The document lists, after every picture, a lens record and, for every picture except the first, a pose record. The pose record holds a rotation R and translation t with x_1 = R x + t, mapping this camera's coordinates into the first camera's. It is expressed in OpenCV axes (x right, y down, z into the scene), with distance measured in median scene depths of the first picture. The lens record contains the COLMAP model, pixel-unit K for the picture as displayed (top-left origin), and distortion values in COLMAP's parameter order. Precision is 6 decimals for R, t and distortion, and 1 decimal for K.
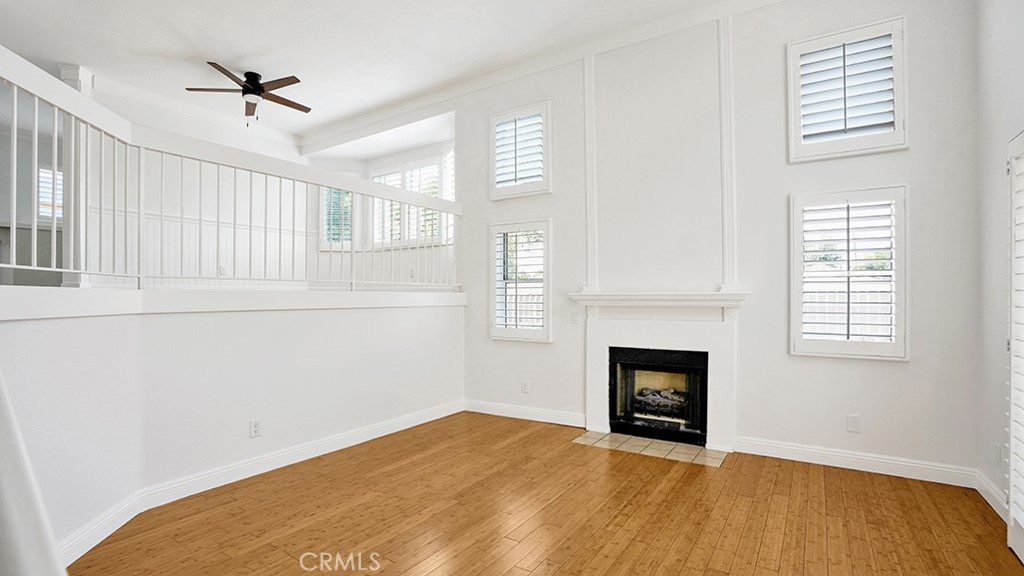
lens RADIAL K [[476.5, 0, 509.4], [0, 476.5, 288.7], [0, 0, 1]] dist [-0.074548, 0.025692]
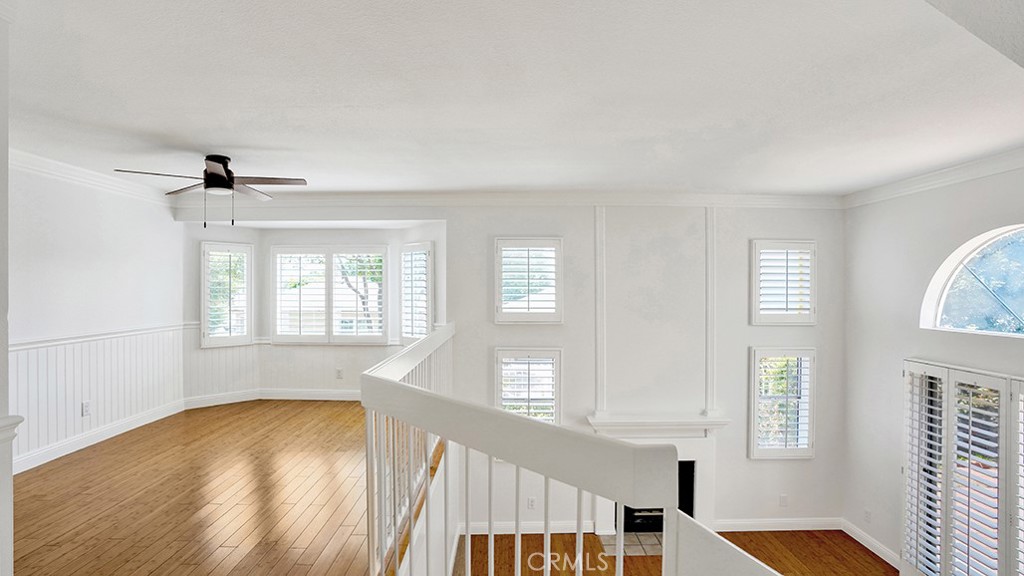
lens RADIAL K [[476.5, 0, 509.4], [0, 476.5, 288.7], [0, 0, 1]] dist [-0.074548, 0.025692]
pose [[0.841859, 0.018851, 0.539368, -0.671782], [-0.013079, 0.999809, -0.014530, -0.295190], [-0.539539, 0.005177, 0.841945, 0.160946]]
